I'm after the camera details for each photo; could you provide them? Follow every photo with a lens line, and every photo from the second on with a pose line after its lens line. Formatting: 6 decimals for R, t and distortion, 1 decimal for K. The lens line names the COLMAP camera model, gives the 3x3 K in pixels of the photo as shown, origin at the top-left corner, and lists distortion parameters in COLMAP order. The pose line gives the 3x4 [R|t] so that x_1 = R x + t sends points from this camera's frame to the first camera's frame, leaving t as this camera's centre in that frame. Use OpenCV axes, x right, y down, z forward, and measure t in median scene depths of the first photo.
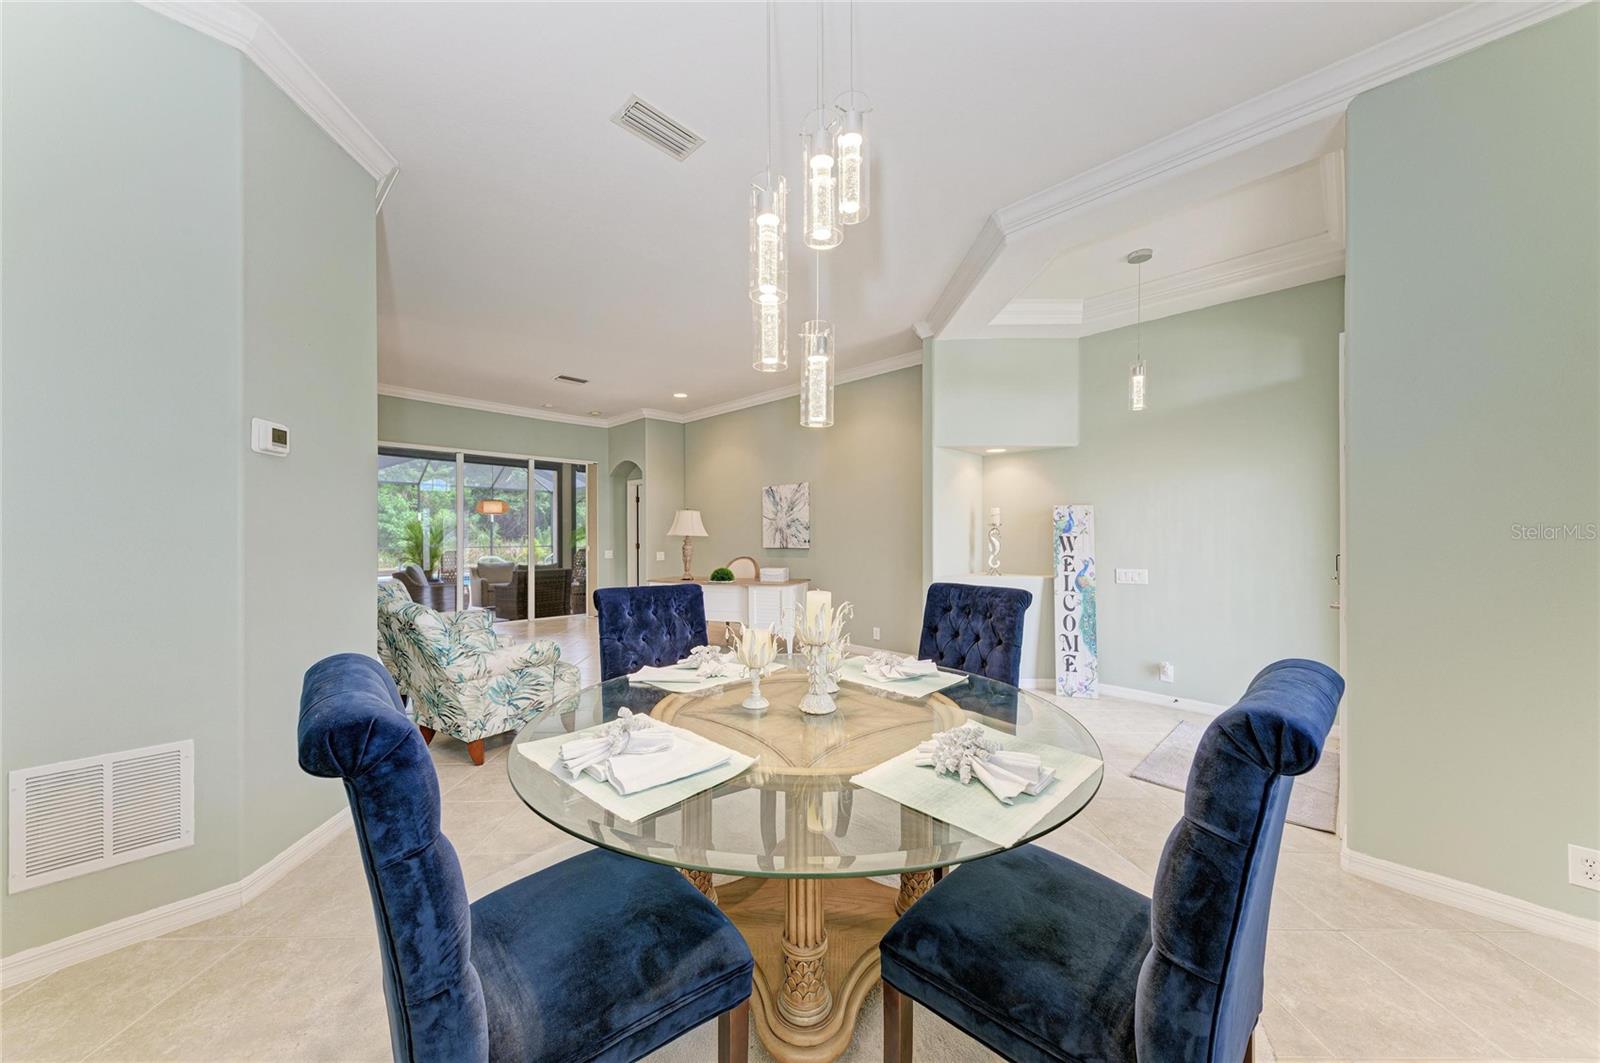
lens RADIAL K [[540.7, 0, 808.7], [0, 540.7, 539.9], [0, 0, 1]] dist [0.007881, -0.001582]
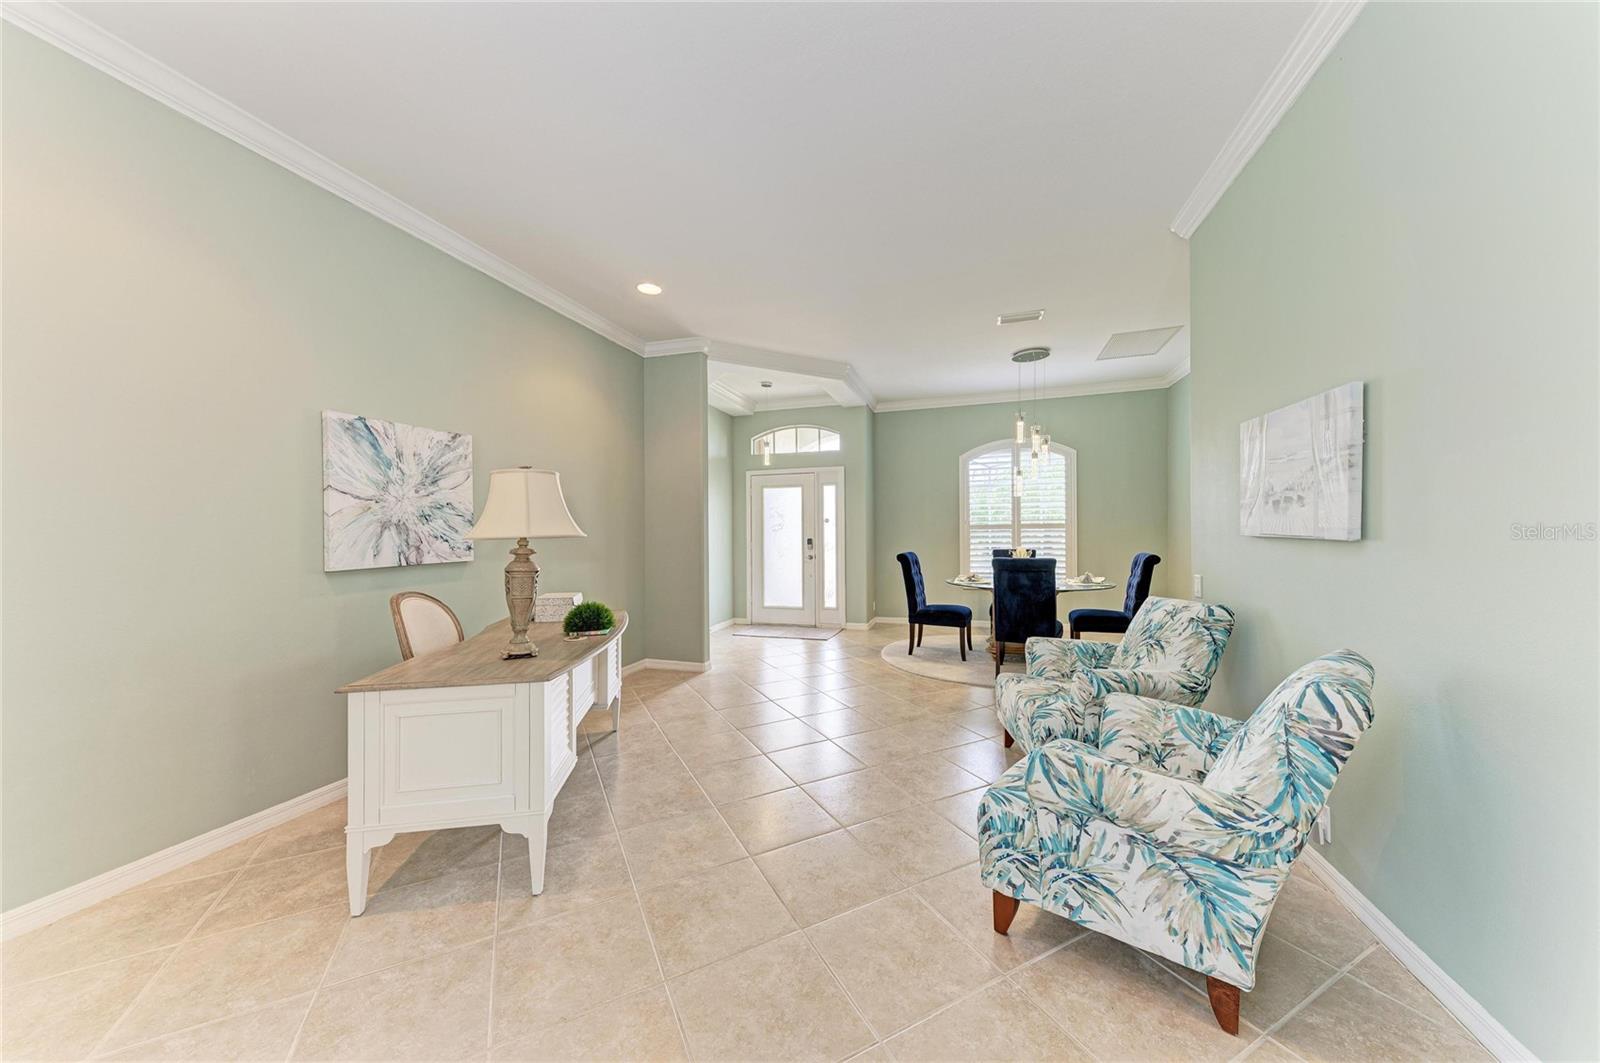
lens RADIAL K [[540.7, 0, 799.1], [0, 540.7, 527.0], [0, 0, 1]] dist [0.007881, -0.001582]
pose [[-0.429202, 0.016621, 0.903056, -0.846400], [0.017362, 0.999798, -0.010150, -0.009530], [-0.903042, 0.011323, -0.429403, 1.291097]]
